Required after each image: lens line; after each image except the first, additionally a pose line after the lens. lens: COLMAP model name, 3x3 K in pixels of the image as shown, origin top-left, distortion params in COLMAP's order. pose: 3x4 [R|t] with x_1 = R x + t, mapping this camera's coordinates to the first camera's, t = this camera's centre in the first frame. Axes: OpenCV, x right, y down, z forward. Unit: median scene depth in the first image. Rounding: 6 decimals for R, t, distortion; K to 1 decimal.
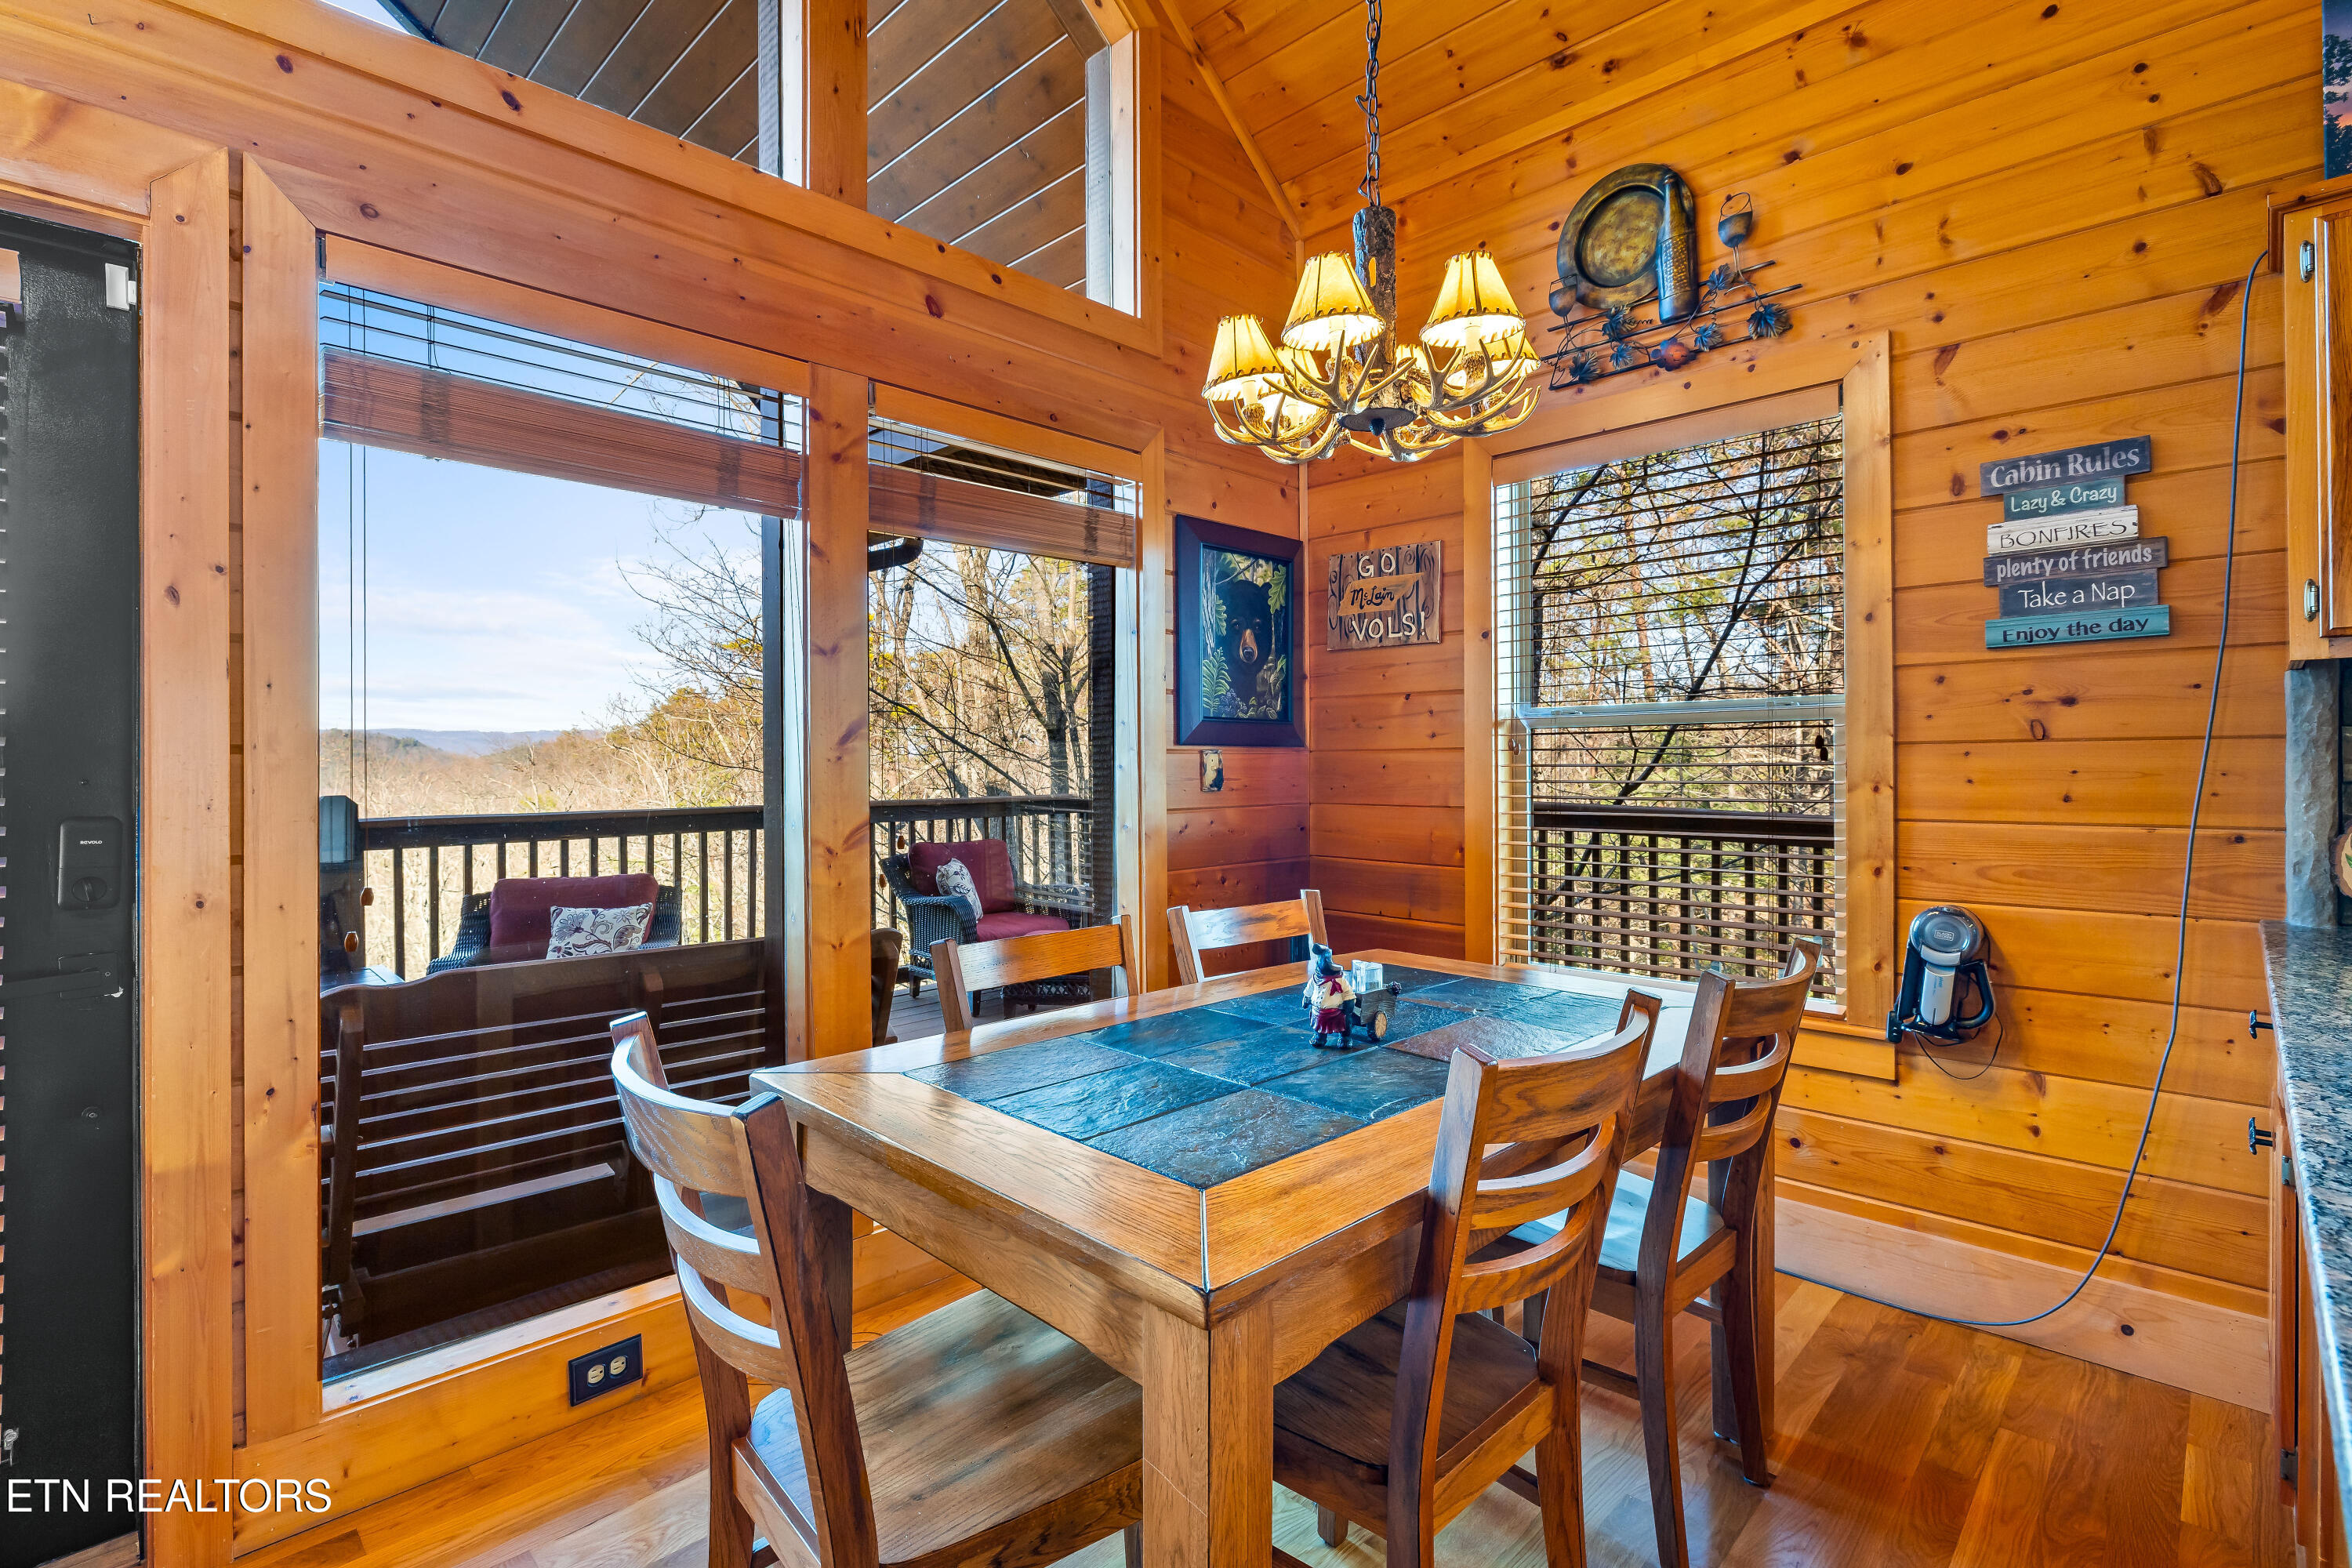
lens RADIAL K [[1104.9, 0, 1171.0], [0, 1104.9, 758.1], [0, 0, 1]] dist [-0.008319, 0.002761]
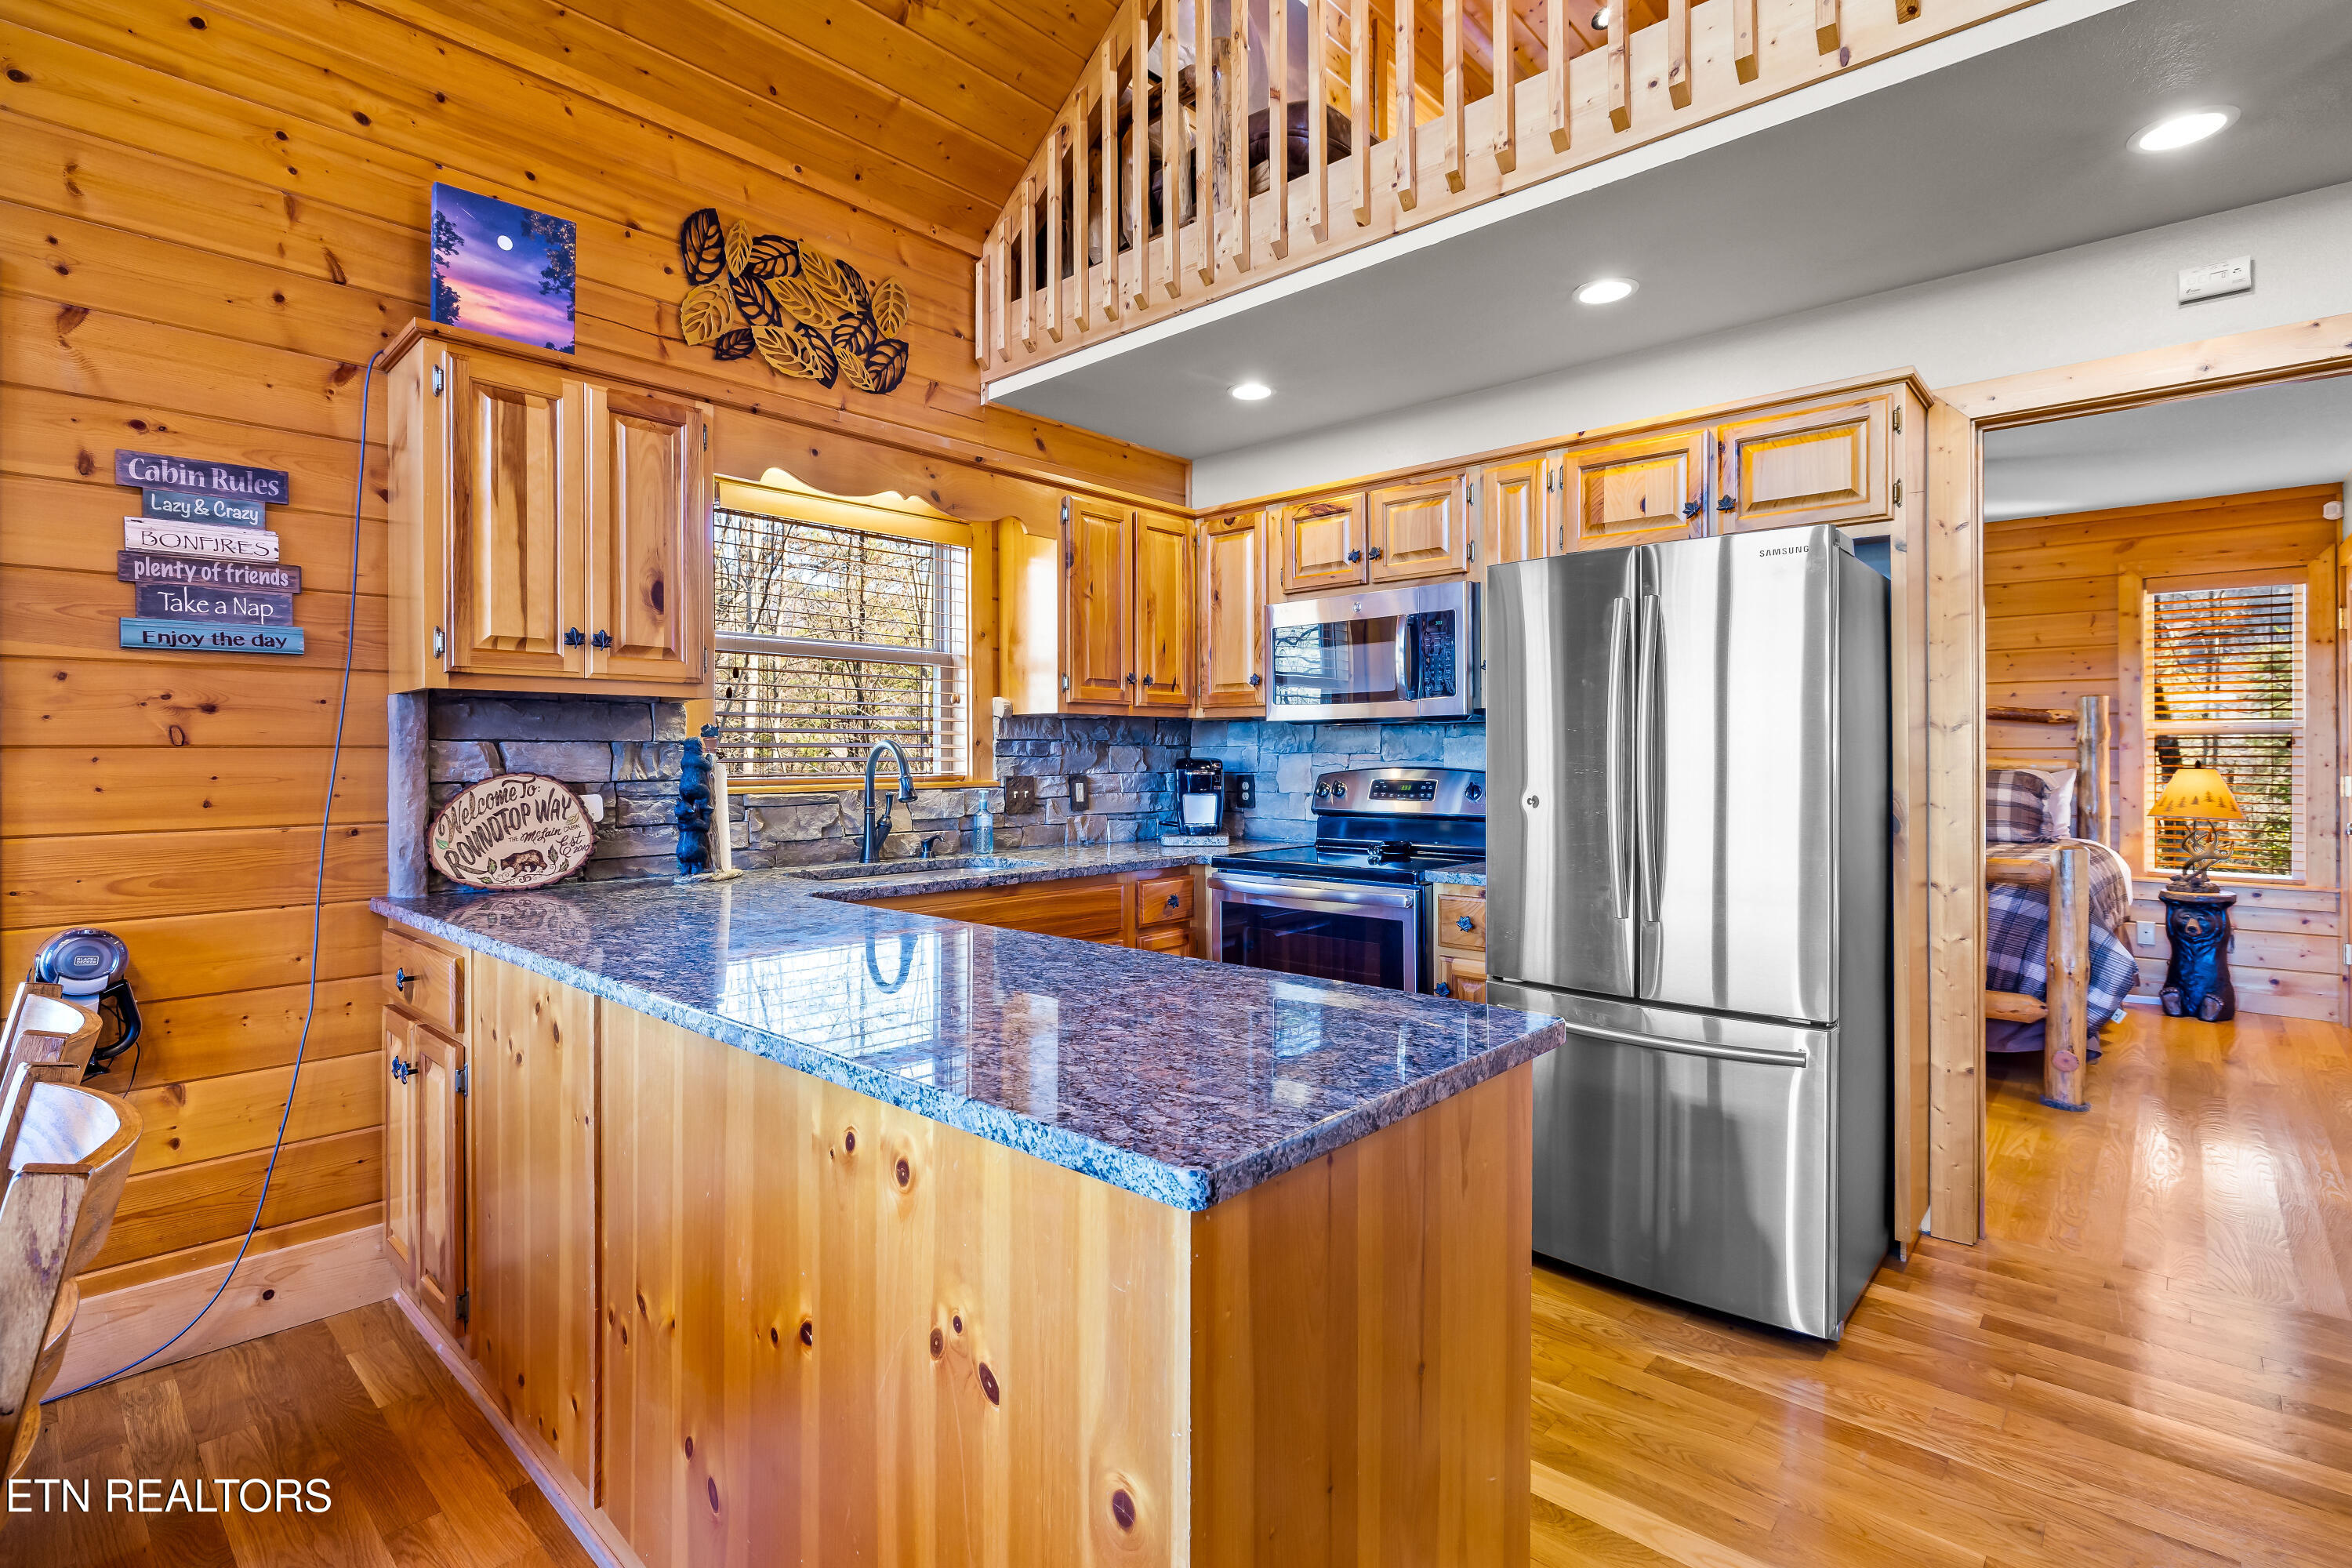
lens RADIAL K [[1104.9, 0, 1161.0], [0, 1104.9, 757.0], [0, 0, 1]] dist [-0.008319, 0.002761]
pose [[-0.025571, 0.008318, 0.999638, -0.218083], [0.001747, 0.999964, -0.008276, 0.003013], [-0.999671, 0.001534, -0.025584, 0.140700]]
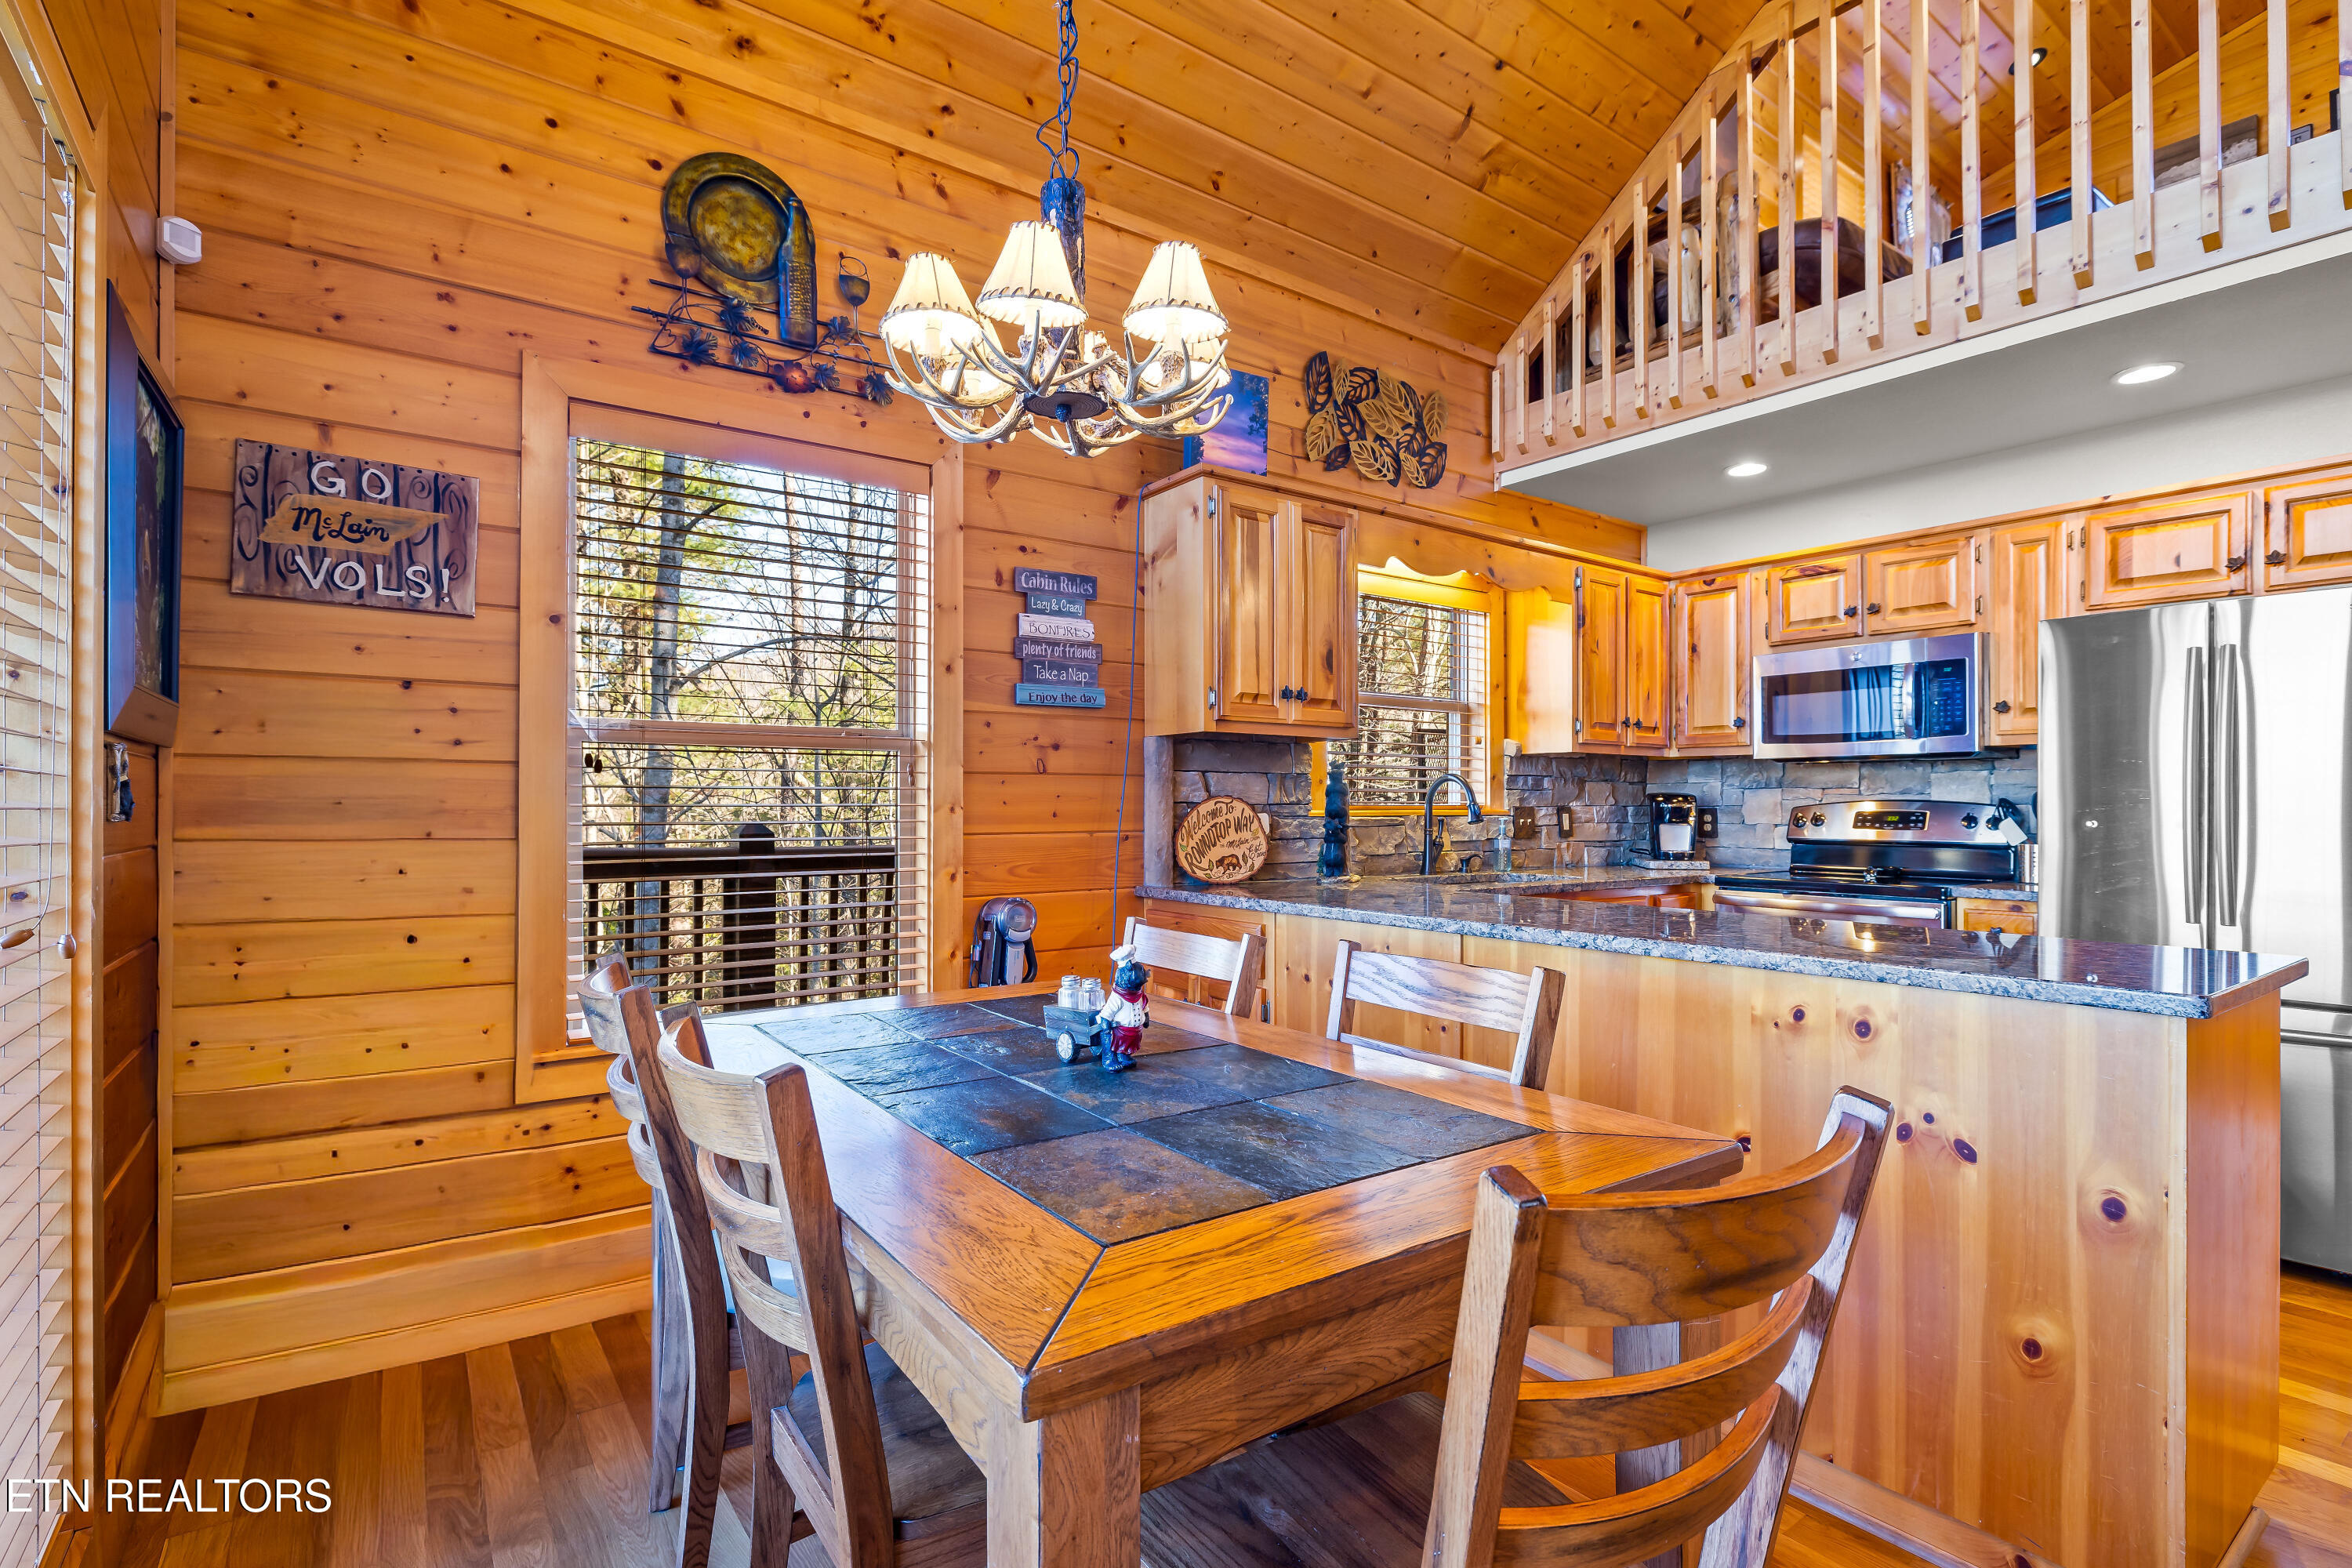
lens RADIAL K [[1104.9, 0, 1179.1], [0, 1104.9, 802.3], [0, 0, 1]] dist [-0.008319, 0.002761]
pose [[0.164586, 0.011976, 0.986290, -0.564457], [-0.004886, 0.999924, -0.011326, 0.034977], [-0.986351, -0.002955, 0.164632, 0.586538]]
